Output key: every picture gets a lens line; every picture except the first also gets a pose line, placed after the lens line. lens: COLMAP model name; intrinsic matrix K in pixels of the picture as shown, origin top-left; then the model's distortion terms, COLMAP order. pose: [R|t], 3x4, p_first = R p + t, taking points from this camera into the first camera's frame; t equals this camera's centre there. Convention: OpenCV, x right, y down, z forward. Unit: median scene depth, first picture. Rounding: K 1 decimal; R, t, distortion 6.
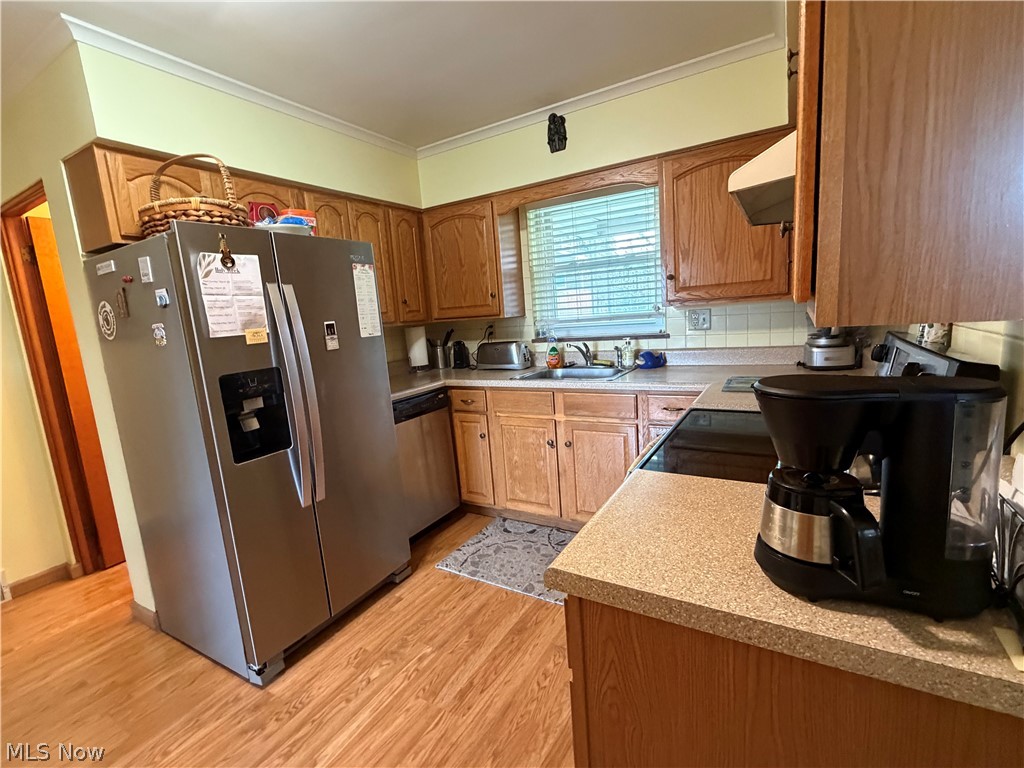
lens RADIAL K [[467.6, 0, 512.0], [0, 467.6, 384.0], [0, 0, 1]] dist [0.000322, 0.000243]
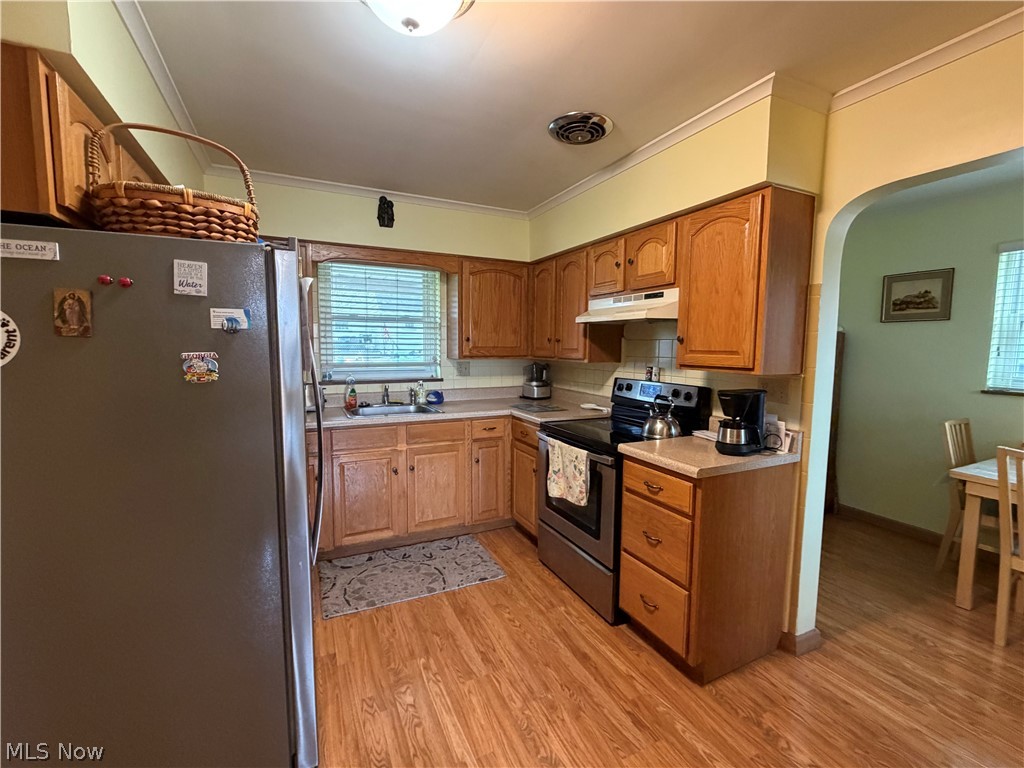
lens RADIAL K [[444.0, 0, 512.0], [0, 444.0, 384.0], [0, 0, 1]] dist [0.001172, -0.000212]
pose [[0.549752, 0.003060, 0.835322, -0.693170], [0.082211, 0.994940, -0.057750, 0.000877], [-0.831273, 0.100421, 0.546719, 0.141411]]
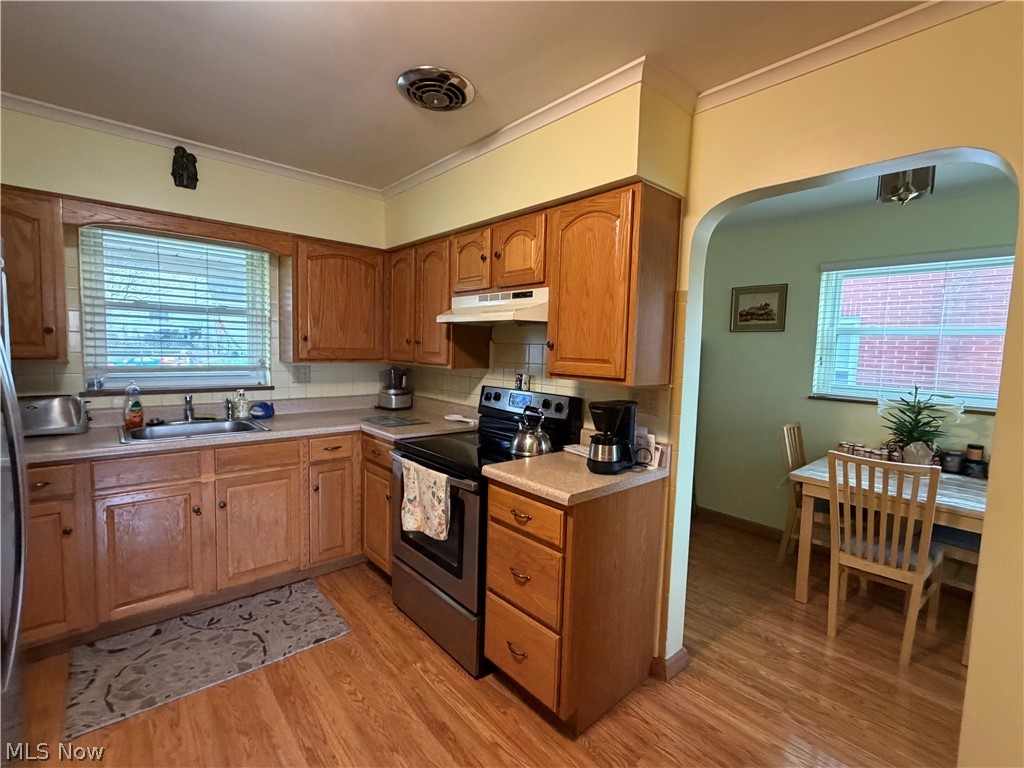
lens RADIAL K [[467.6, 0, 512.0], [0, 467.6, 384.0], [0, 0, 1]] dist [0.000322, 0.000243]
pose [[0.304081, 0.007060, 0.952620, -0.586247], [0.098416, 0.994389, -0.038784, -0.015989], [-0.947549, 0.105547, 0.301680, 0.157752]]
